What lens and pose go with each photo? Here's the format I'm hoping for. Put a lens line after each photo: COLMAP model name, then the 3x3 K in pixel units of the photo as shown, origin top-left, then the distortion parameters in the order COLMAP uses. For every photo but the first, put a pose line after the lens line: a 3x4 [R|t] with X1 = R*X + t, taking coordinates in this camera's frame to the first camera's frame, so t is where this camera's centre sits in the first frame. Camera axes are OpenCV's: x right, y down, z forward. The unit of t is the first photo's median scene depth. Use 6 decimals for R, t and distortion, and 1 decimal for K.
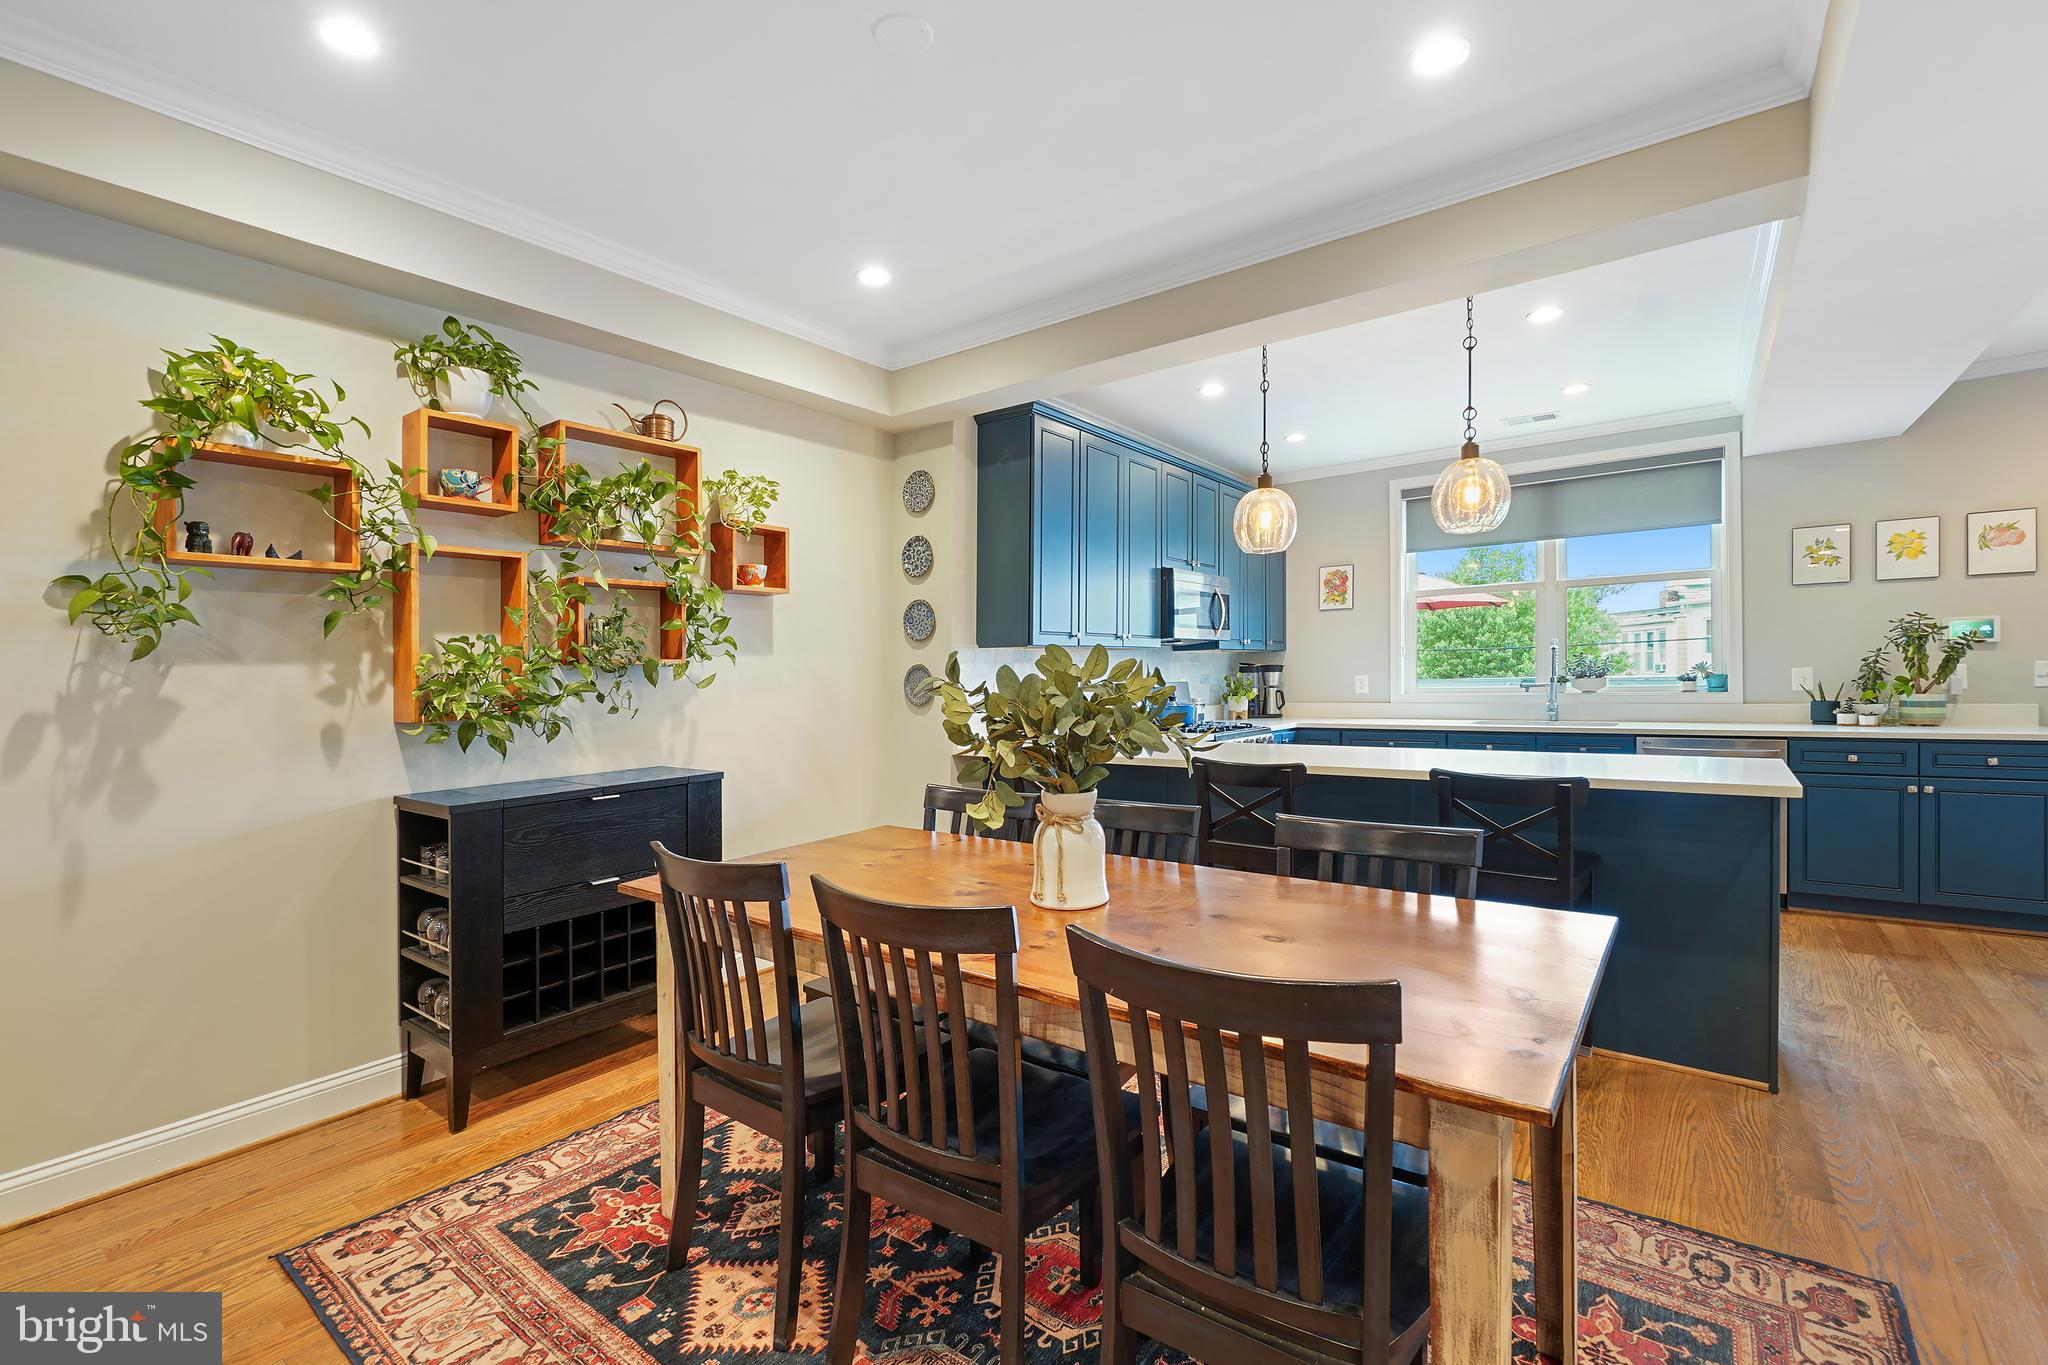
lens RADIAL K [[881.3, 0, 1017.3], [0, 881.3, 677.9], [0, 0, 1]] dist [0.001396, -0.008413]
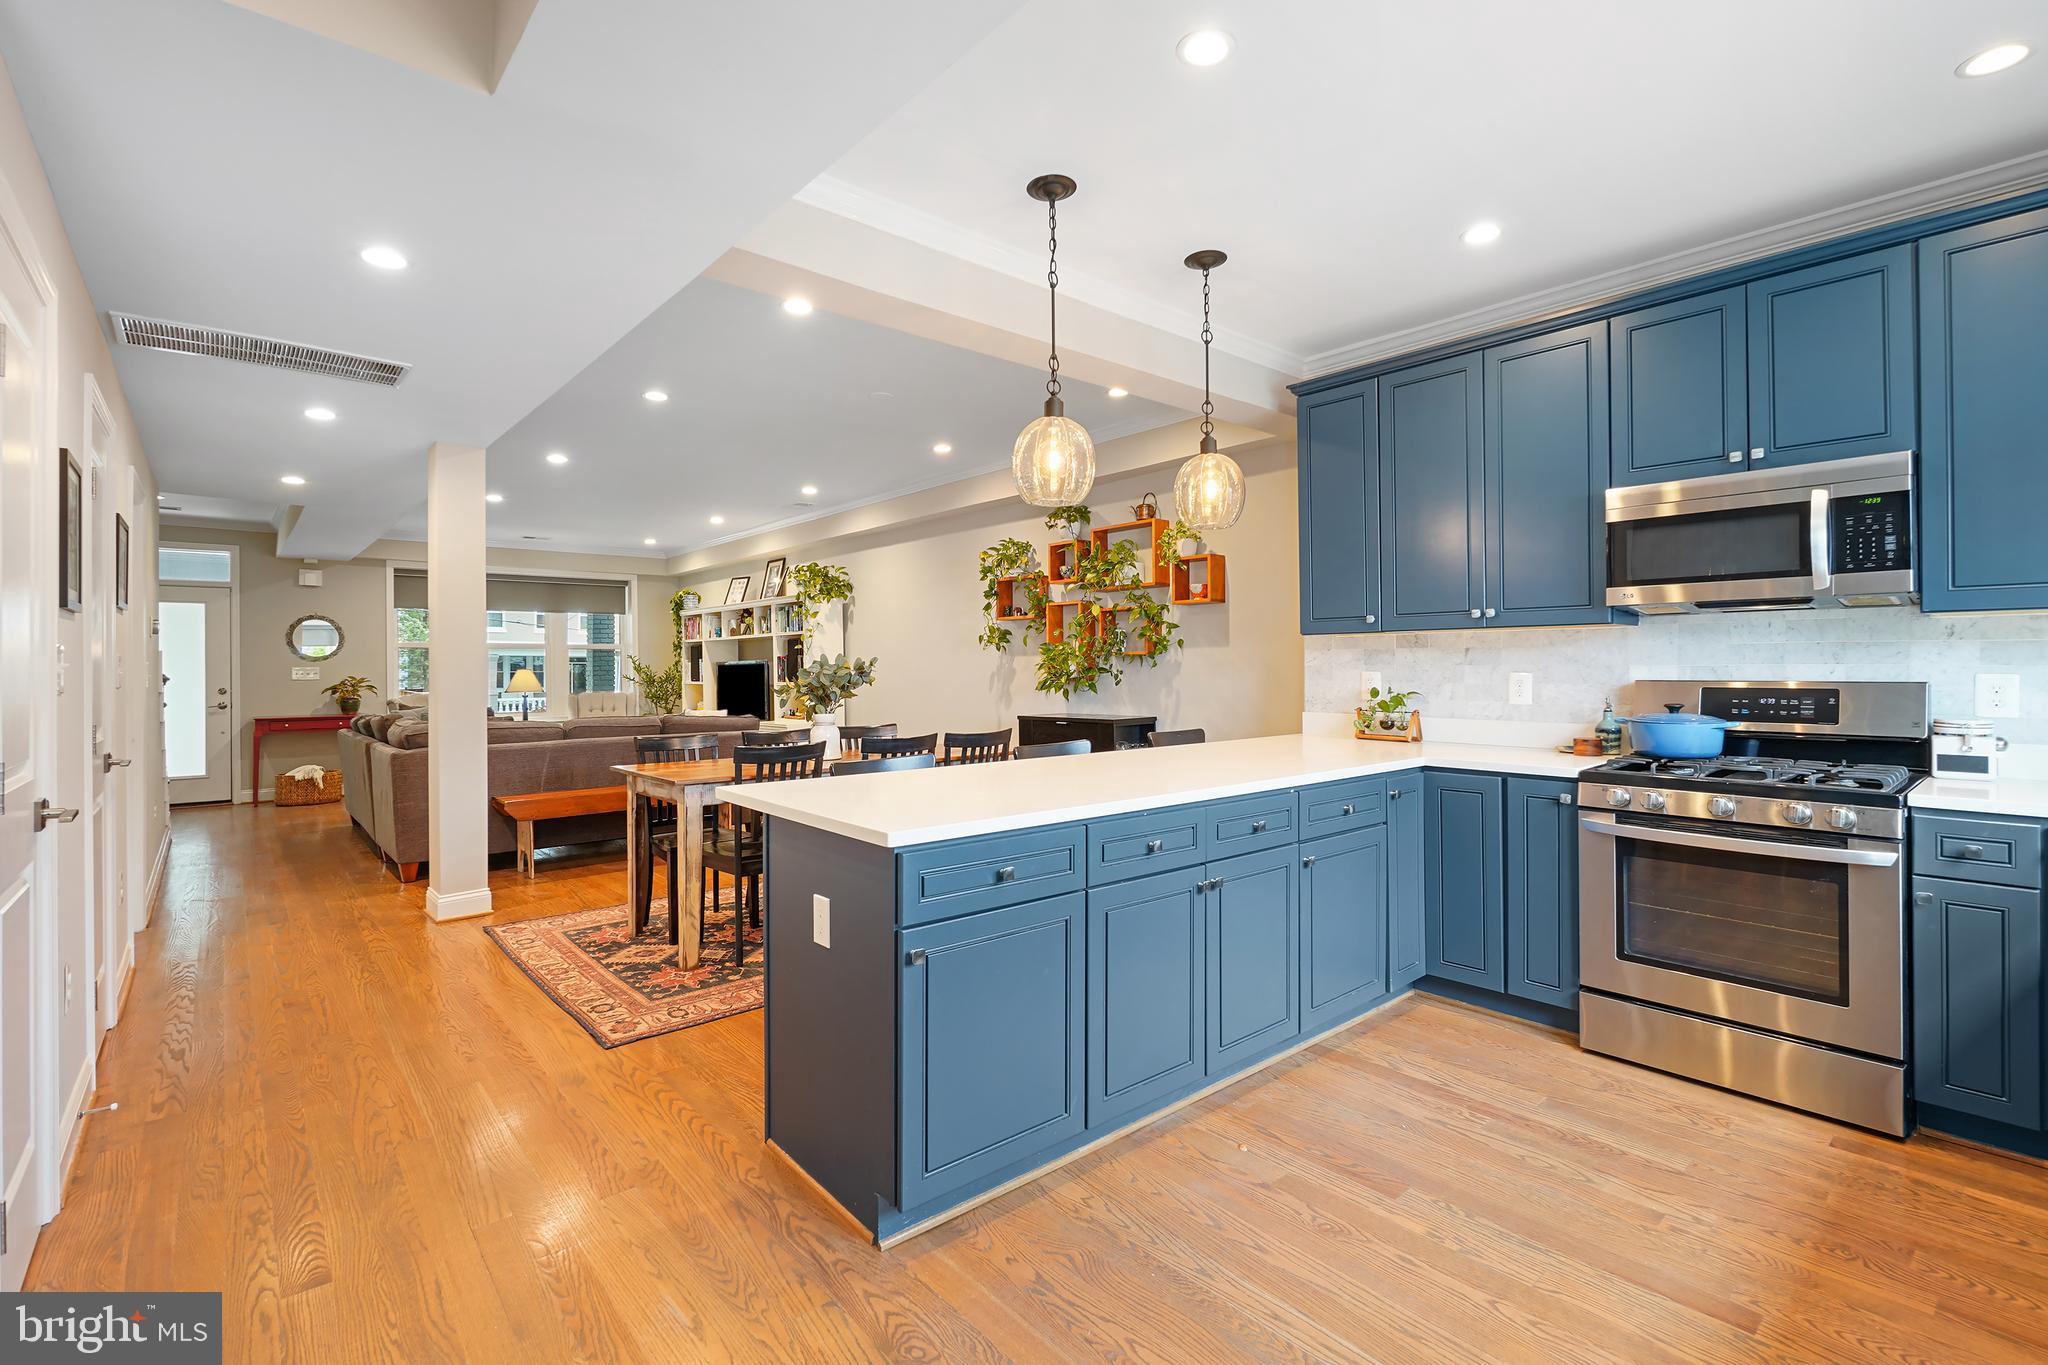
lens RADIAL K [[920.5, 0, 1016.8], [0, 920.5, 661.8], [0, 0, 1]] dist [-0.000859, -0.000738]
pose [[-0.203161, 0.017238, -0.978994, 1.019625], [0.007244, 0.999844, 0.016102, -0.023197], [0.979119, -0.003821, -0.203254, 0.843923]]
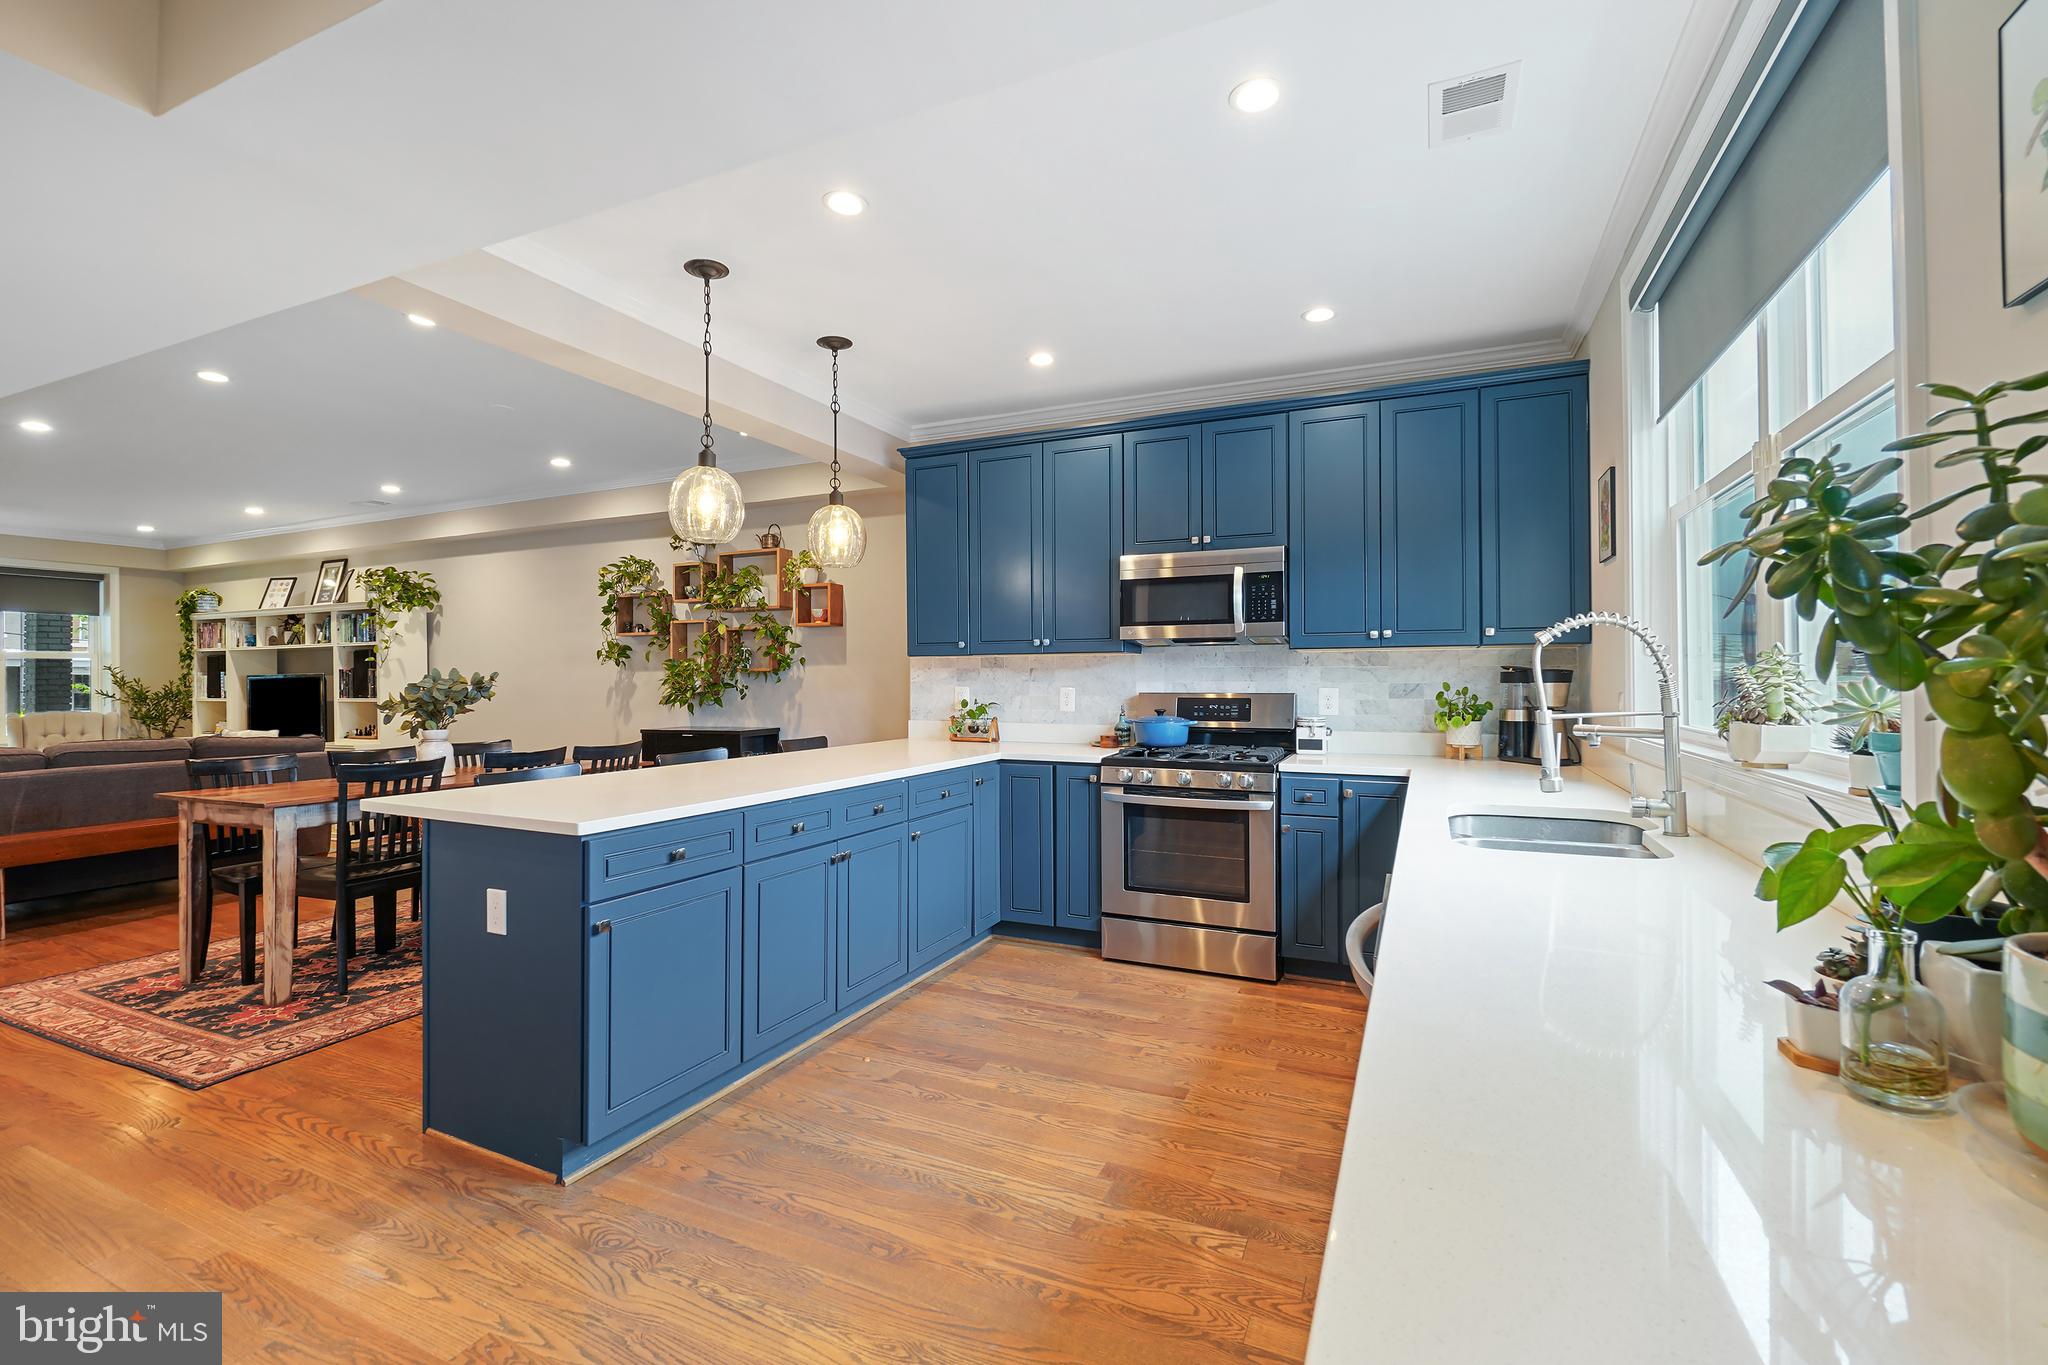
lens RADIAL K [[894.0, 0, 1018.2], [0, 894.0, 672.5], [0, 0, 1]] dist [-0.004855, -0.000736]
pose [[0.224577, 0.012128, -0.974381, 1.145495], [-0.004667, 0.999924, 0.011370, -0.026463], [0.974445, 0.001995, 0.224617, 0.822316]]
